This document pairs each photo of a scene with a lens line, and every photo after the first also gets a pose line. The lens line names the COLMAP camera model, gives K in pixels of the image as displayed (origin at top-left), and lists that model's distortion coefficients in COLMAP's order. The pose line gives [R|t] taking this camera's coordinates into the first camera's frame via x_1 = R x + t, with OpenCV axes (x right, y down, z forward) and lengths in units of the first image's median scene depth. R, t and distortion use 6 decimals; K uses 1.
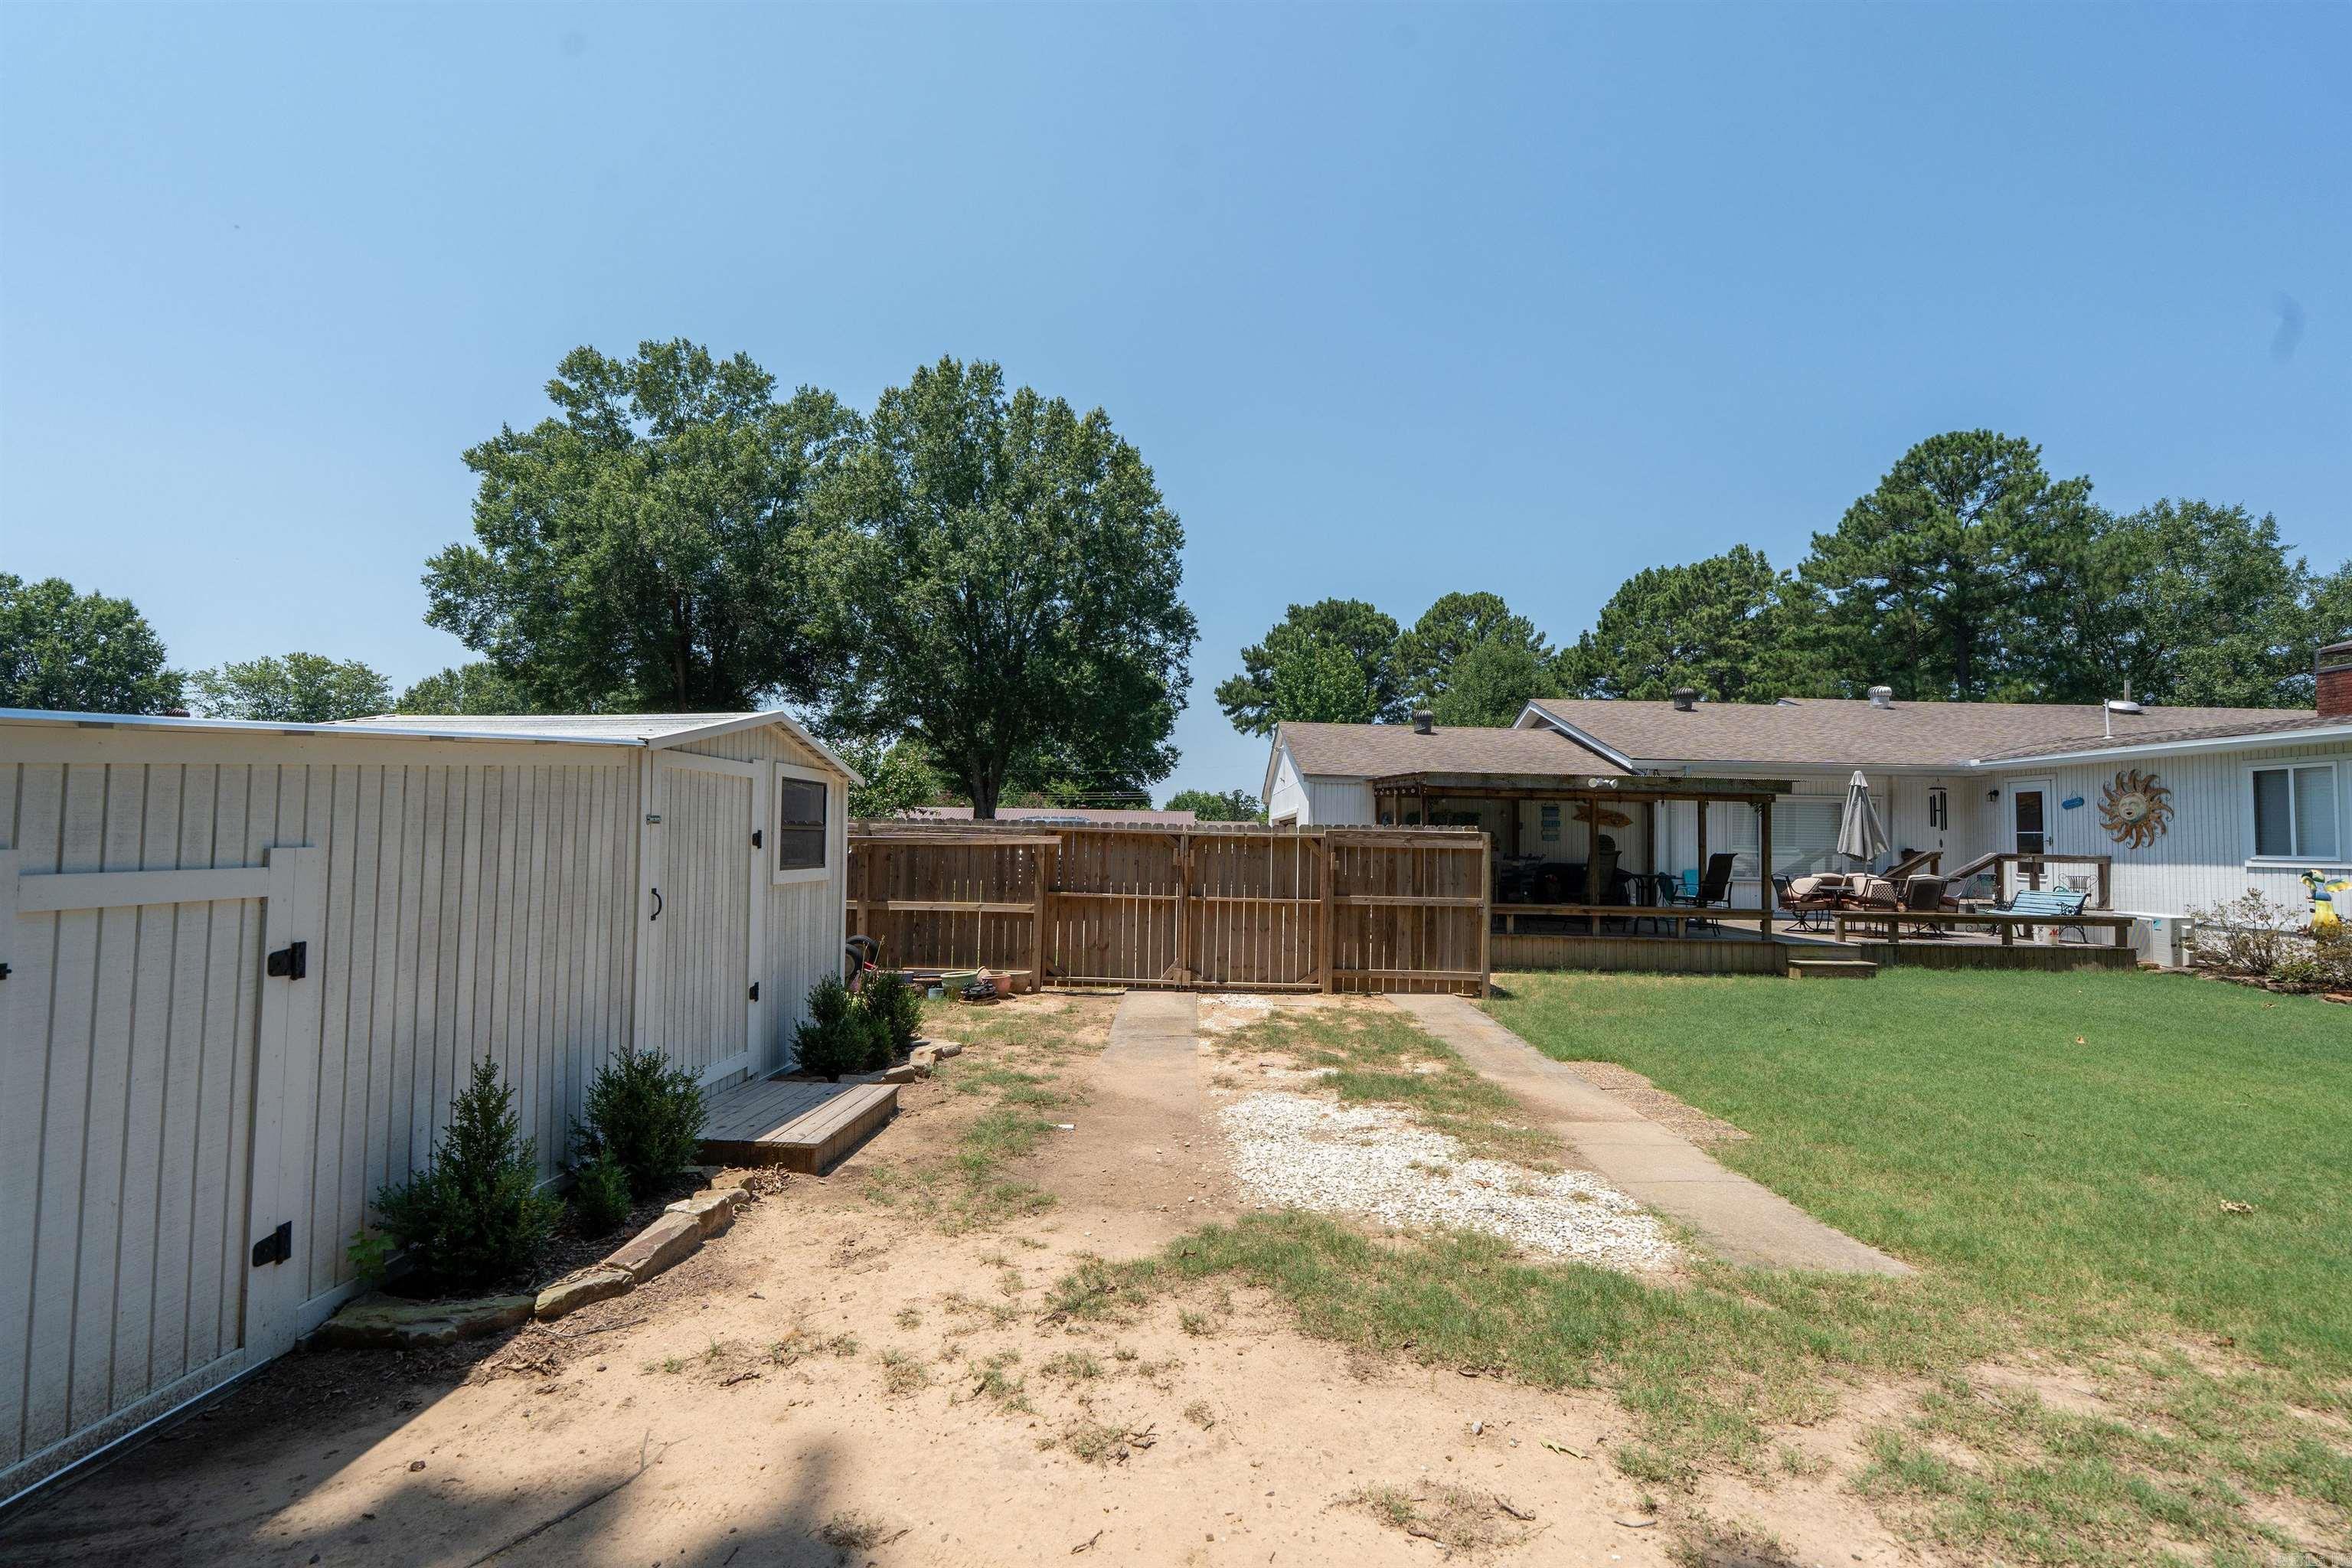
lens RADIAL K [[1055.6, 0, 1173.5], [0, 1055.6, 789.8], [0, 0, 1]] dist [-0.004817, 0.002306]
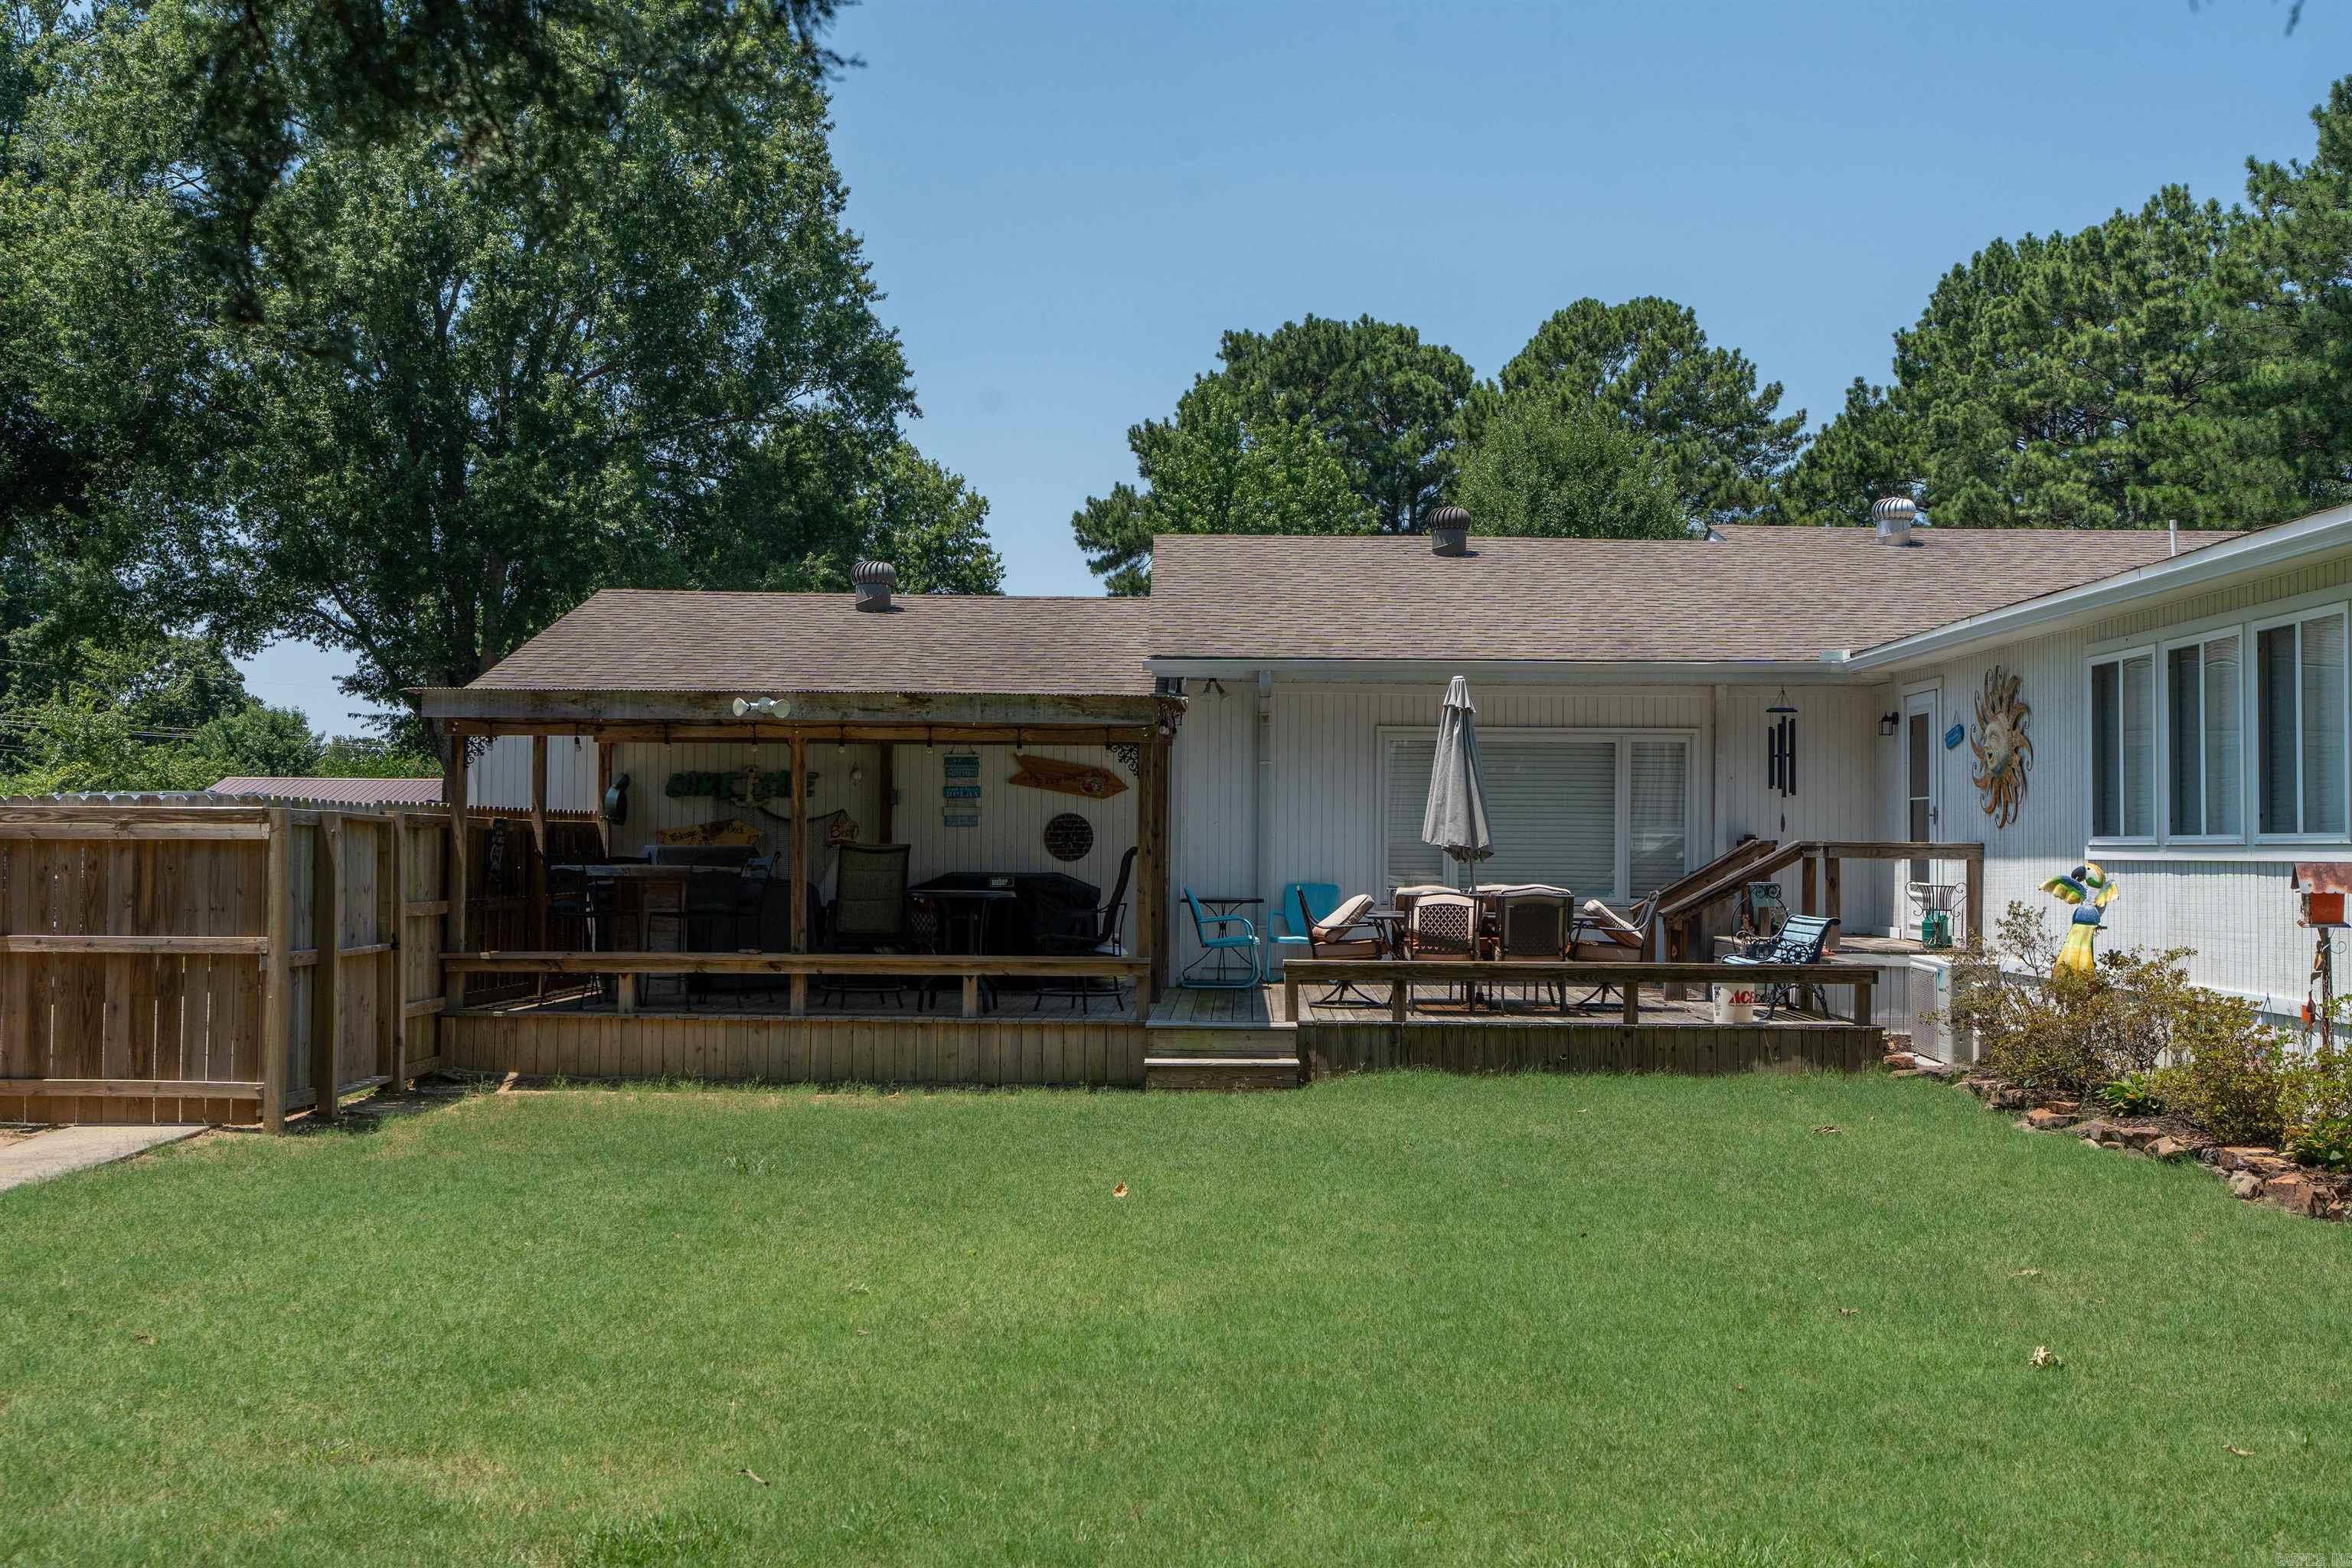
lens RADIAL K [[2303.7, 0, 1180.1], [0, 2303.7, 779.3], [0, 0, 1]] dist [0.012176, 0.000000]
pose [[0.999909, -0.011836, -0.006491, 0.156122], [0.011959, 0.999743, 0.019246, 0.002341], [0.006261, -0.019322, 0.999794, -0.022078]]
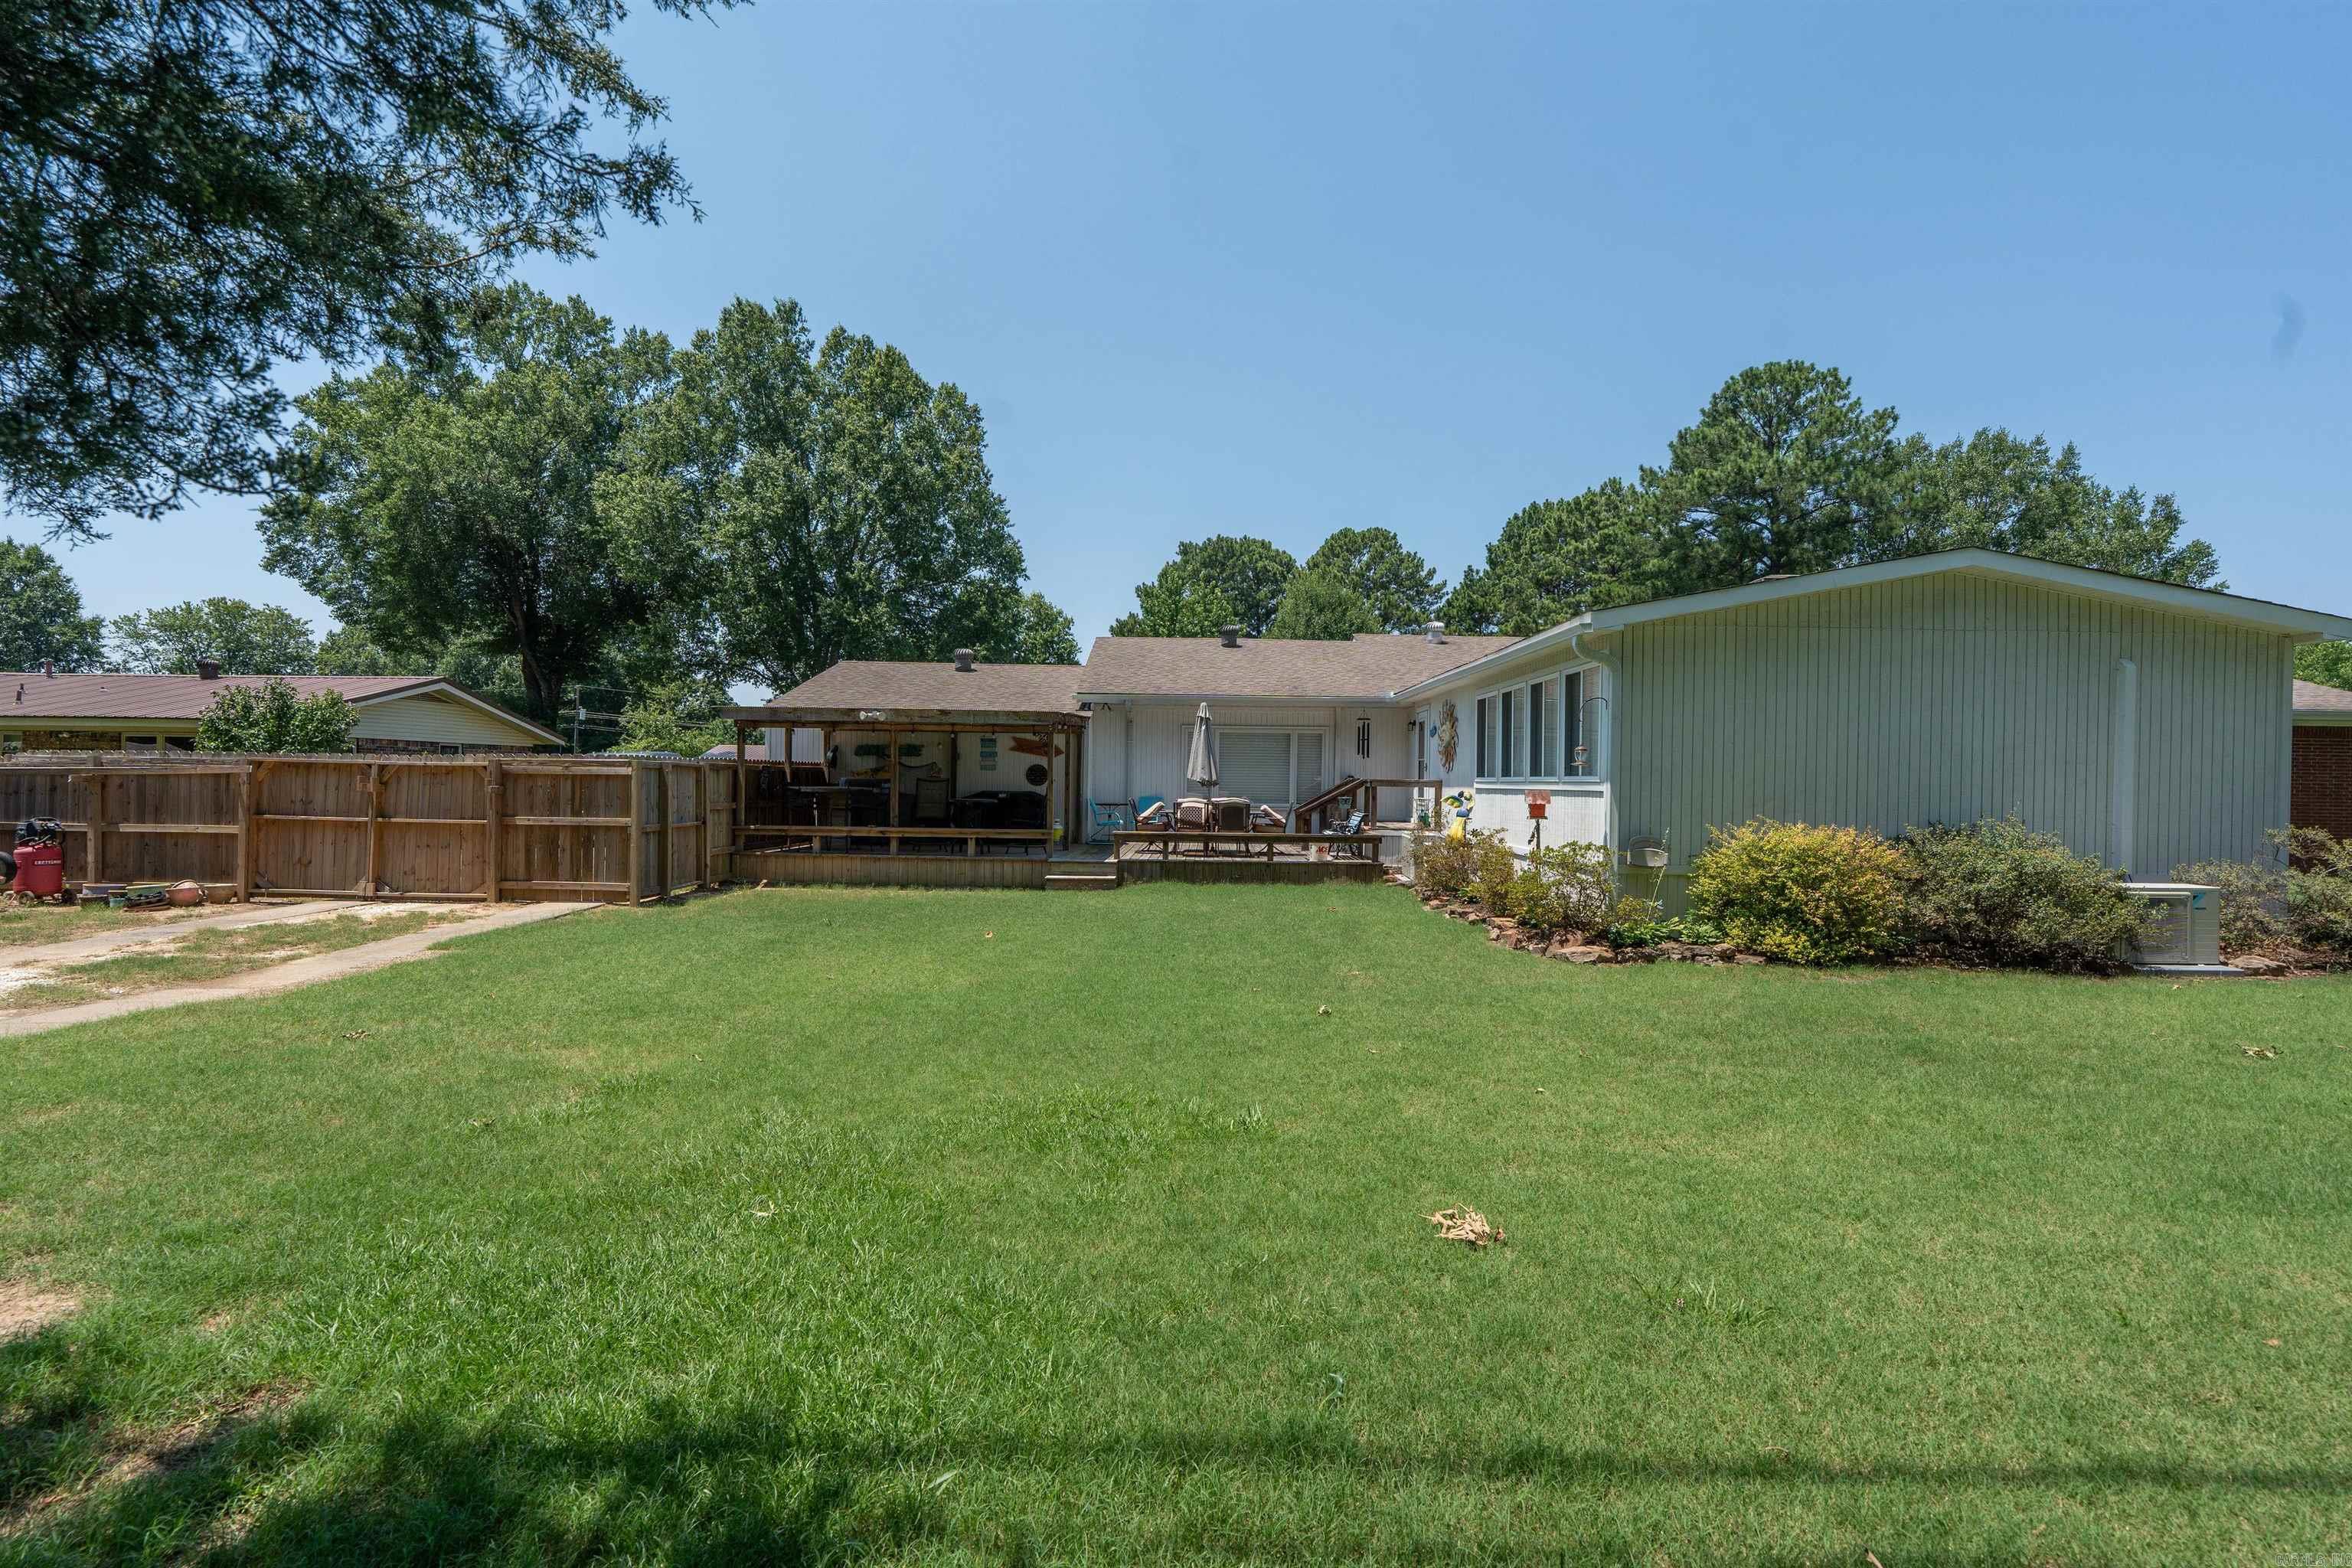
lens RADIAL K [[1055.6, 0, 1174.0], [0, 1055.6, 781.8], [0, 0, 1]] dist [-0.004817, 0.002306]
pose [[0.999933, -0.006172, -0.009764, 0.186639], [0.006664, 0.998669, 0.051151, 0.002171], [0.009435, -0.051213, 0.998643, -0.024690]]
